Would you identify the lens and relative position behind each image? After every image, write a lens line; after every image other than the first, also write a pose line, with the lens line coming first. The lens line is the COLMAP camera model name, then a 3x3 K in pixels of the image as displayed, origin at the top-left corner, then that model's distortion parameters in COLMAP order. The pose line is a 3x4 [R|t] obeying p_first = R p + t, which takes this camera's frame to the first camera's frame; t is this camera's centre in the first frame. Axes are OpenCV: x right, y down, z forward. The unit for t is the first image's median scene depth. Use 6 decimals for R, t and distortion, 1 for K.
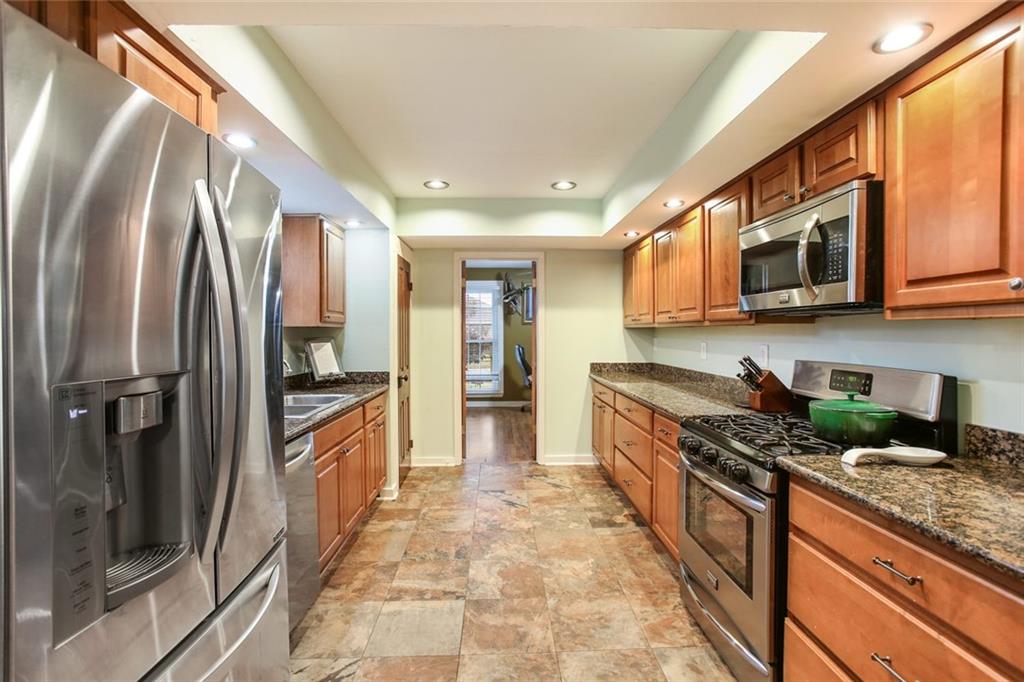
lens RADIAL K [[465.3, 0, 516.9], [0, 465.3, 338.6], [0, 0, 1]] dist [-0.017947, 0.001035]
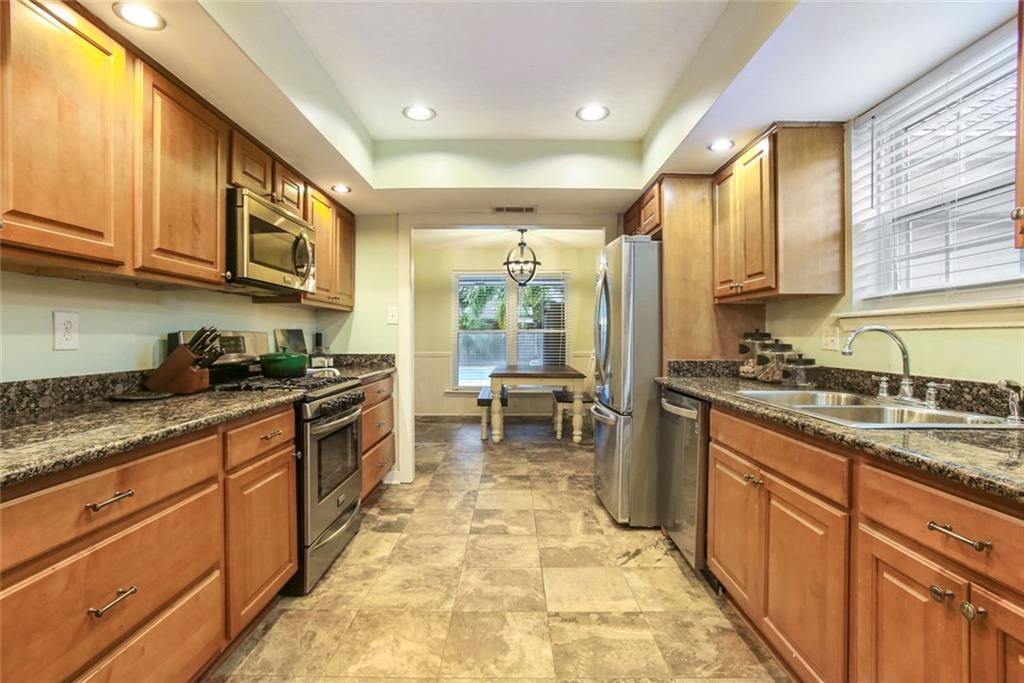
lens RADIAL K [[465.3, 0, 516.9], [0, 465.3, 339.1], [0, 0, 1]] dist [-0.017947, 0.001035]
pose [[-0.999439, 0.001422, 0.033460, -0.082760], [0.002046, 0.999824, 0.018638, 0.045274], [-0.033428, 0.018696, -0.999266, 1.805133]]
